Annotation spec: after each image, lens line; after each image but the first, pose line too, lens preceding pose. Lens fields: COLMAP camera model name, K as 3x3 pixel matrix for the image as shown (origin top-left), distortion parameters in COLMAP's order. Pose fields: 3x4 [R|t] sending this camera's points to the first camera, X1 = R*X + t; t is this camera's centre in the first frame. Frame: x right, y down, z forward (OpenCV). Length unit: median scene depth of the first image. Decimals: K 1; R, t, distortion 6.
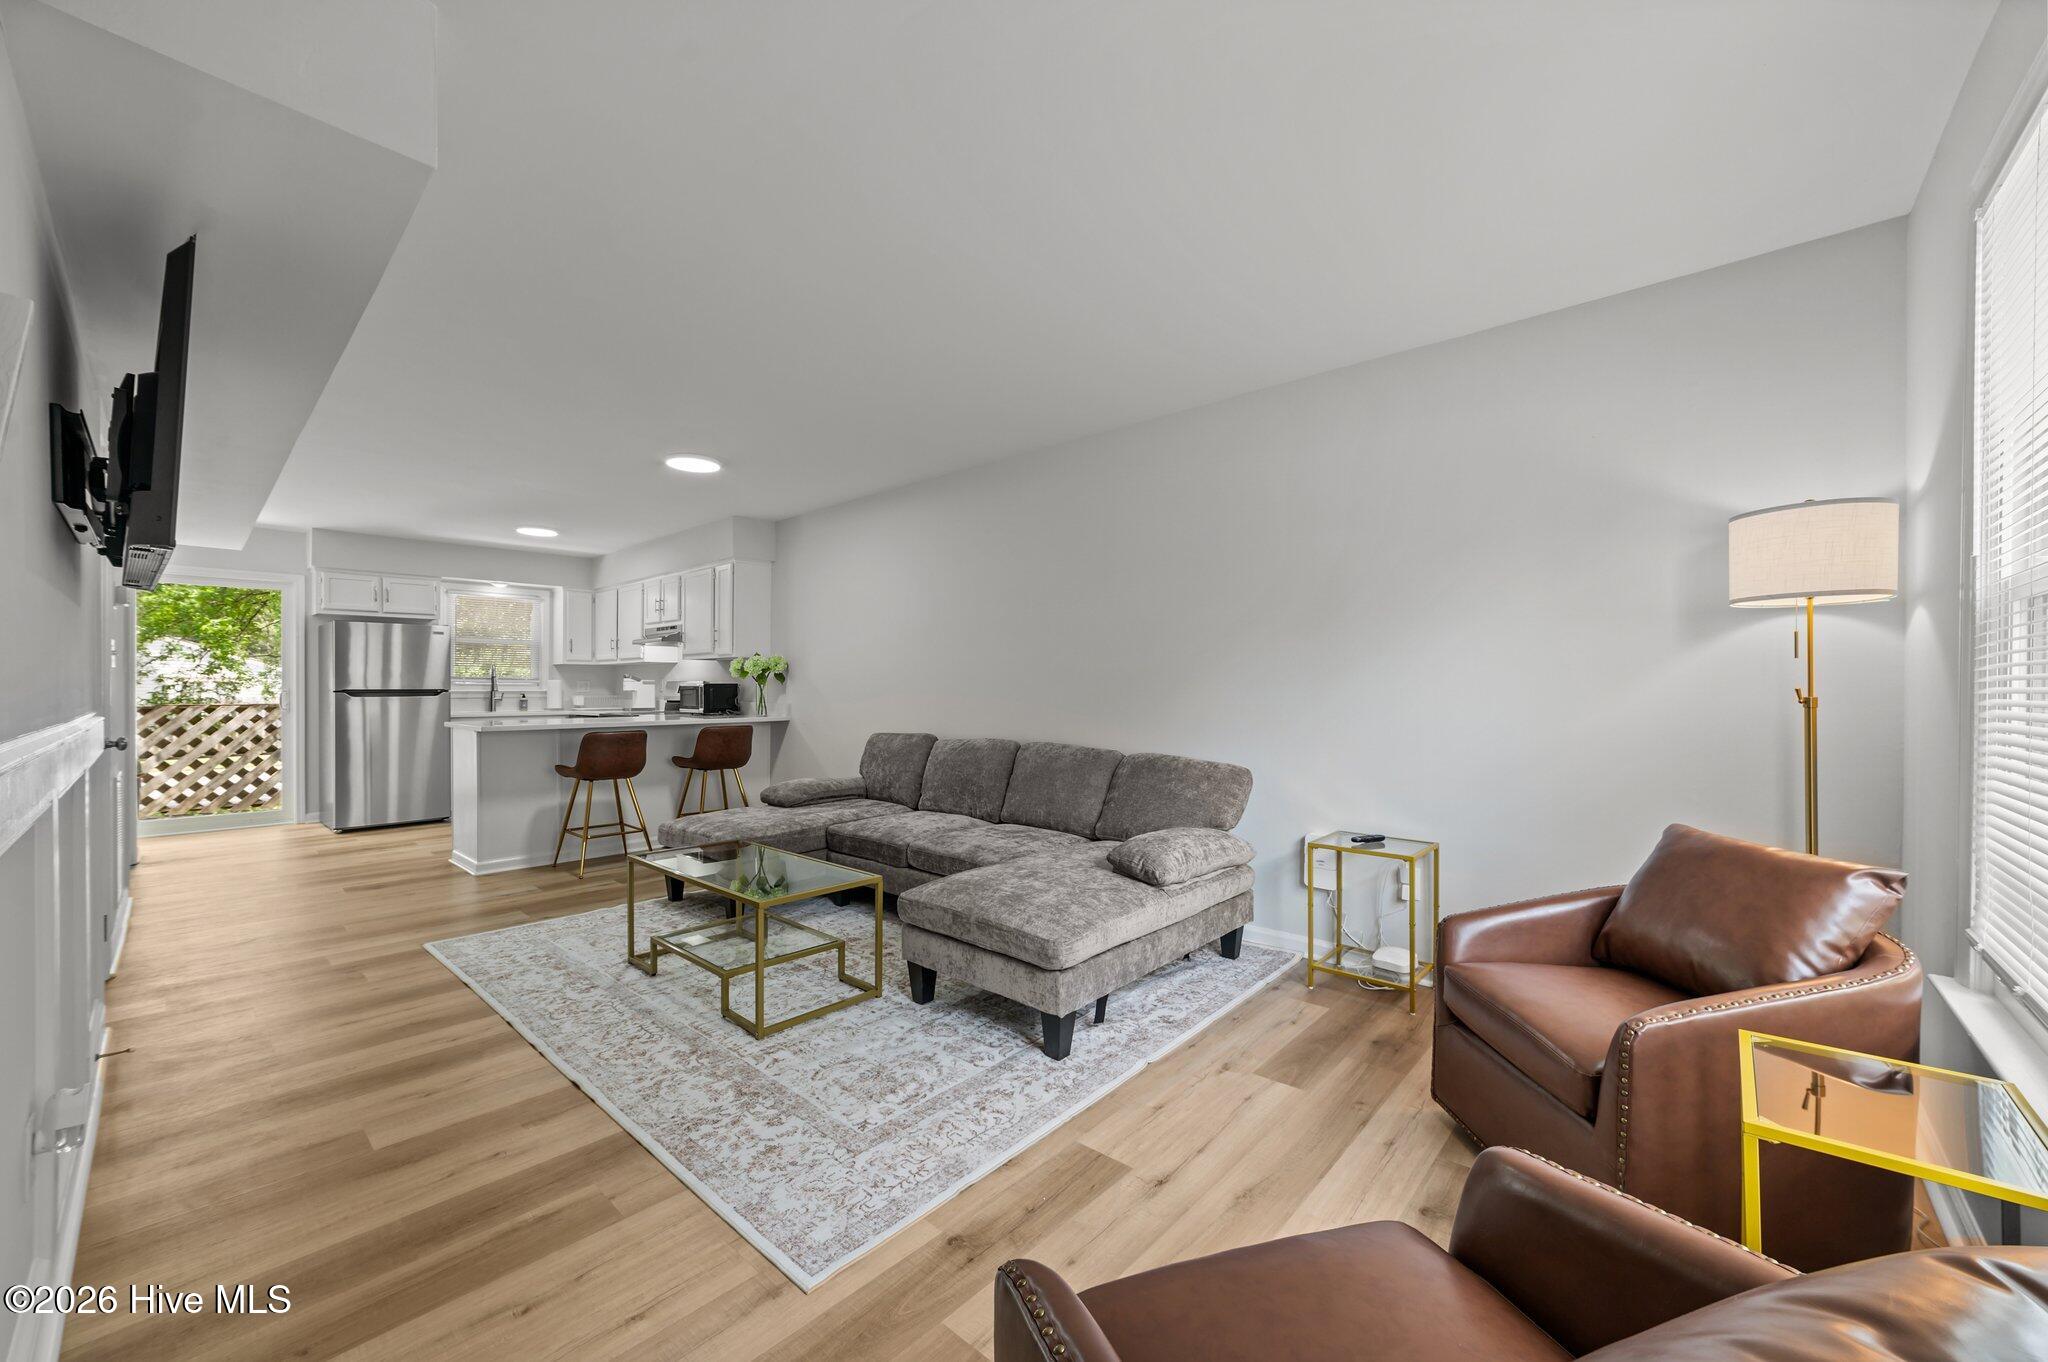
lens RADIAL K [[786.8, 0, 1032.1], [0, 786.8, 689.3], [0, 0, 1]] dist [-0.015935, 0.003153]
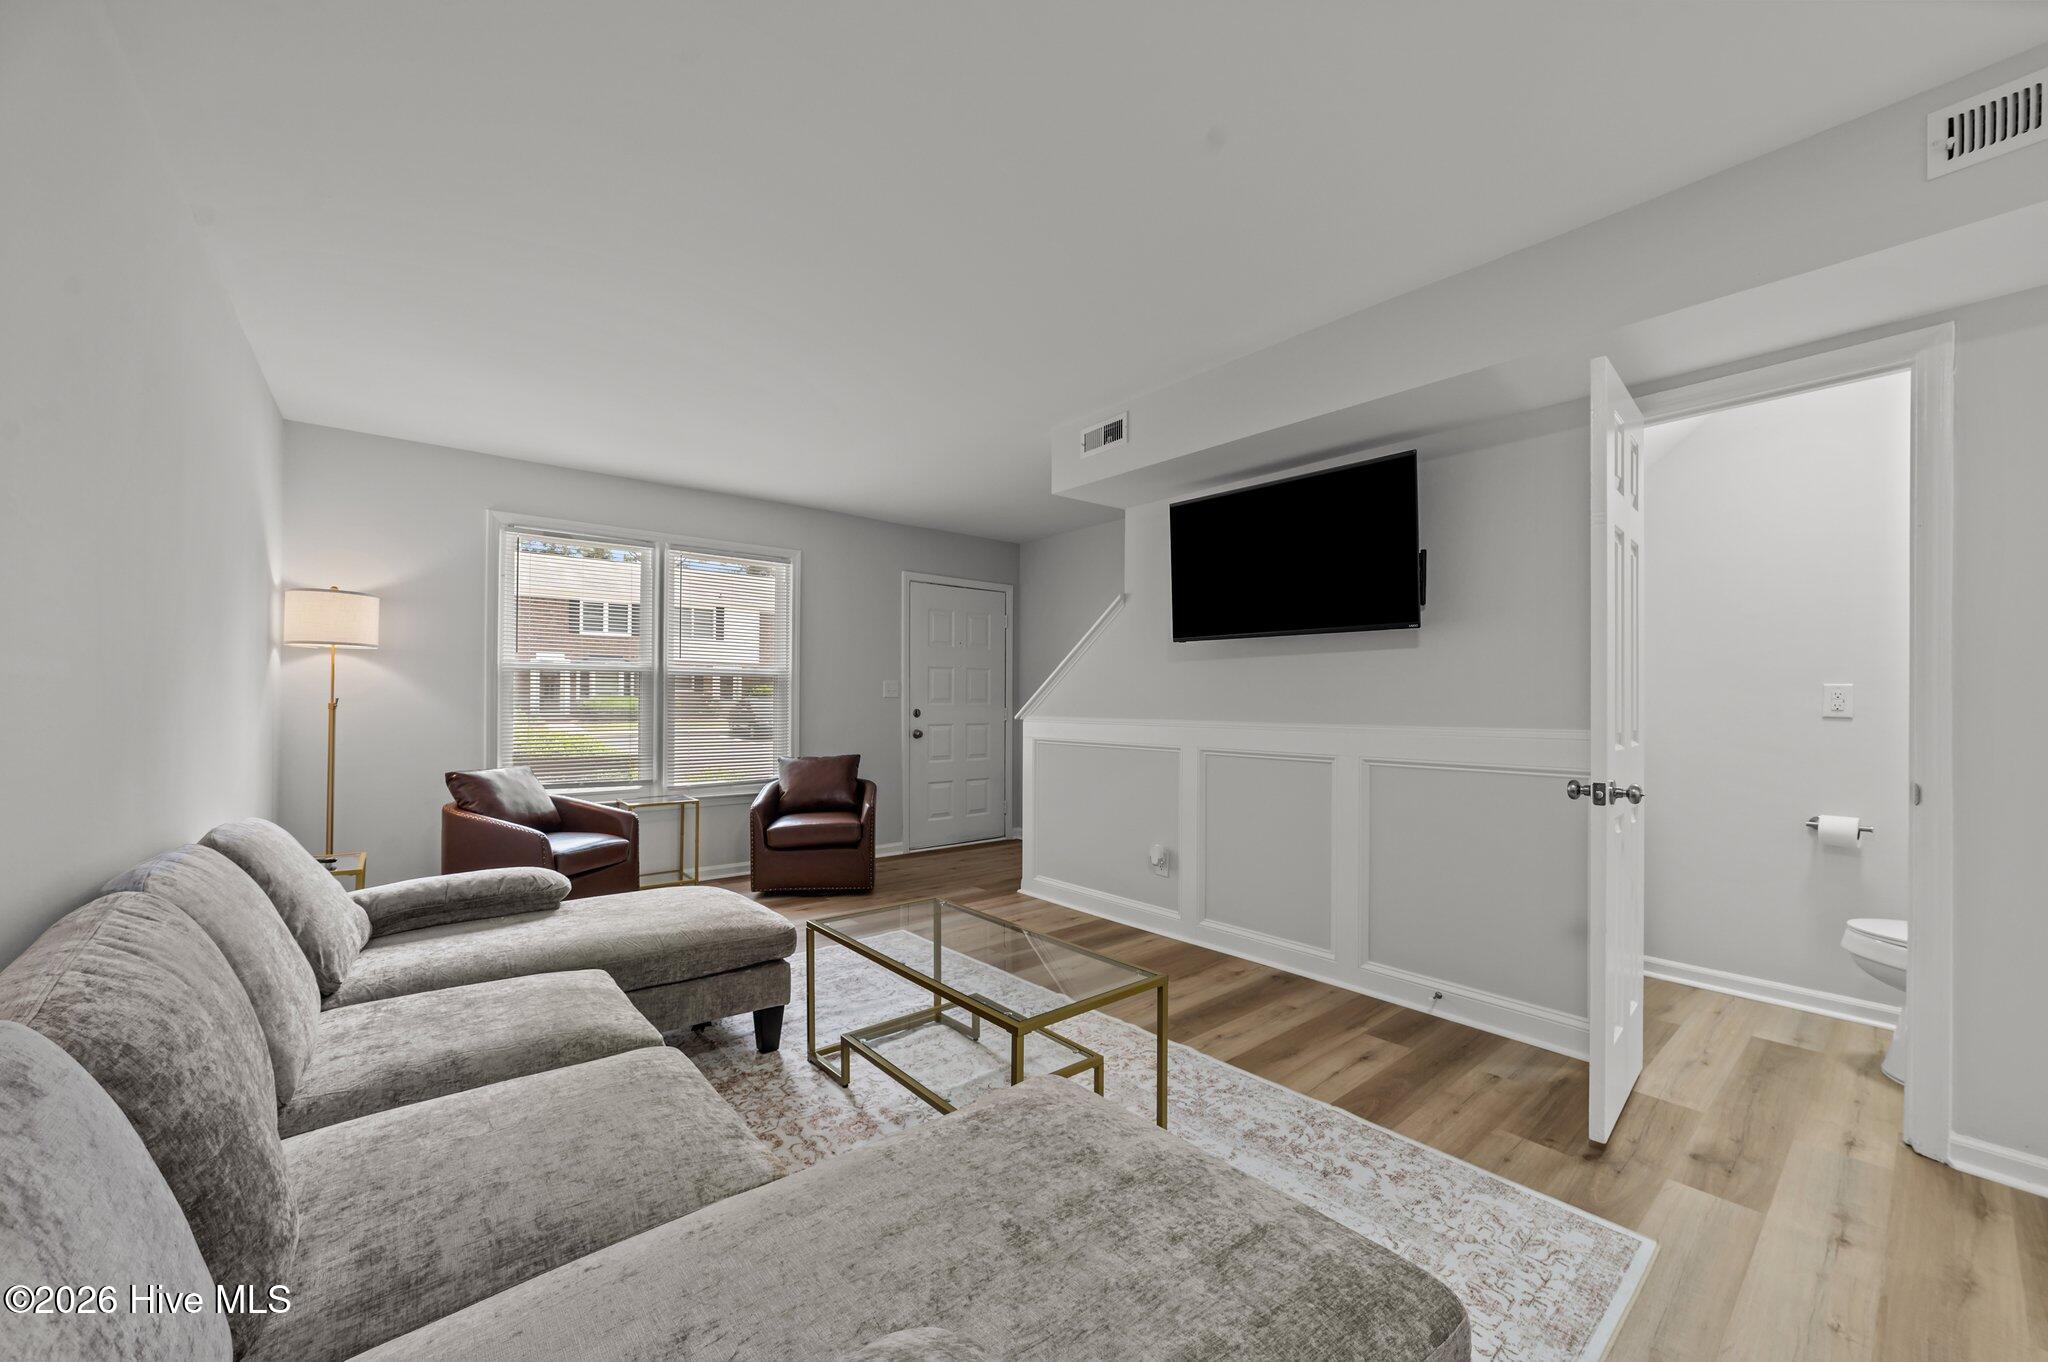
lens RADIAL K [[786.8, 0, 1028.1], [0, 786.8, 691.3], [0, 0, 1]] dist [-0.015935, 0.003153]
pose [[-0.989227, -0.005251, 0.146296, -0.205439], [-0.006692, 0.999934, -0.009358, -0.002216], [-0.146237, -0.010236, -0.989197, 0.675556]]
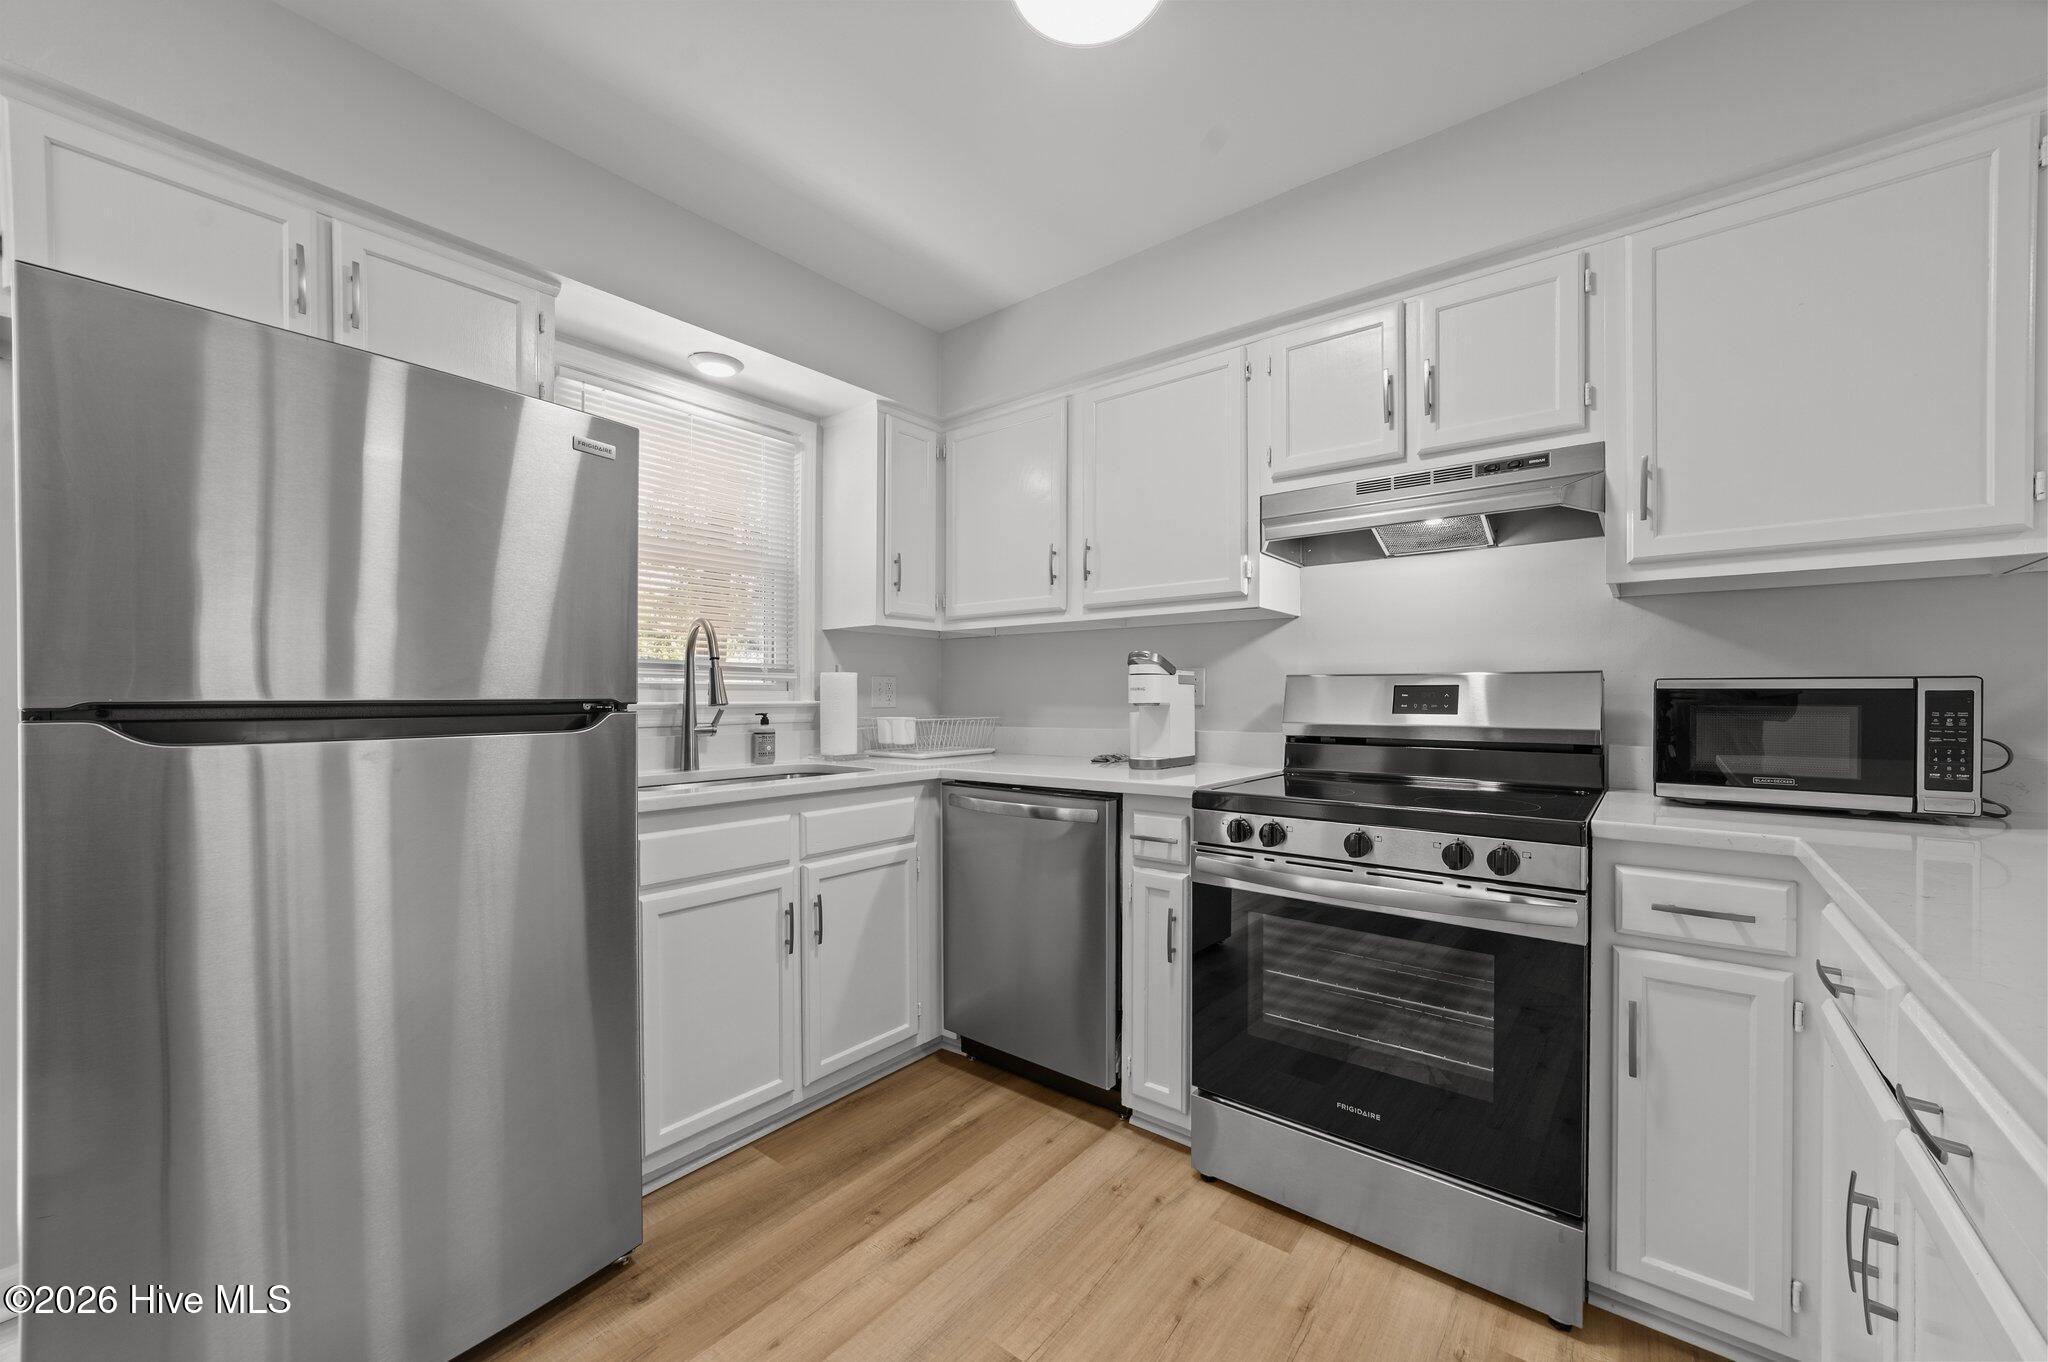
lens RADIAL K [[786.8, 0, 1026.3], [0, 786.8, 697.3], [0, 0, 1]] dist [-0.015935, 0.003153]
pose [[0.998706, -0.001066, 0.050842, -0.544995], [0.000952, 0.999997, 0.002279, -0.001732], [-0.050844, -0.002227, 0.998704, 0.645227]]
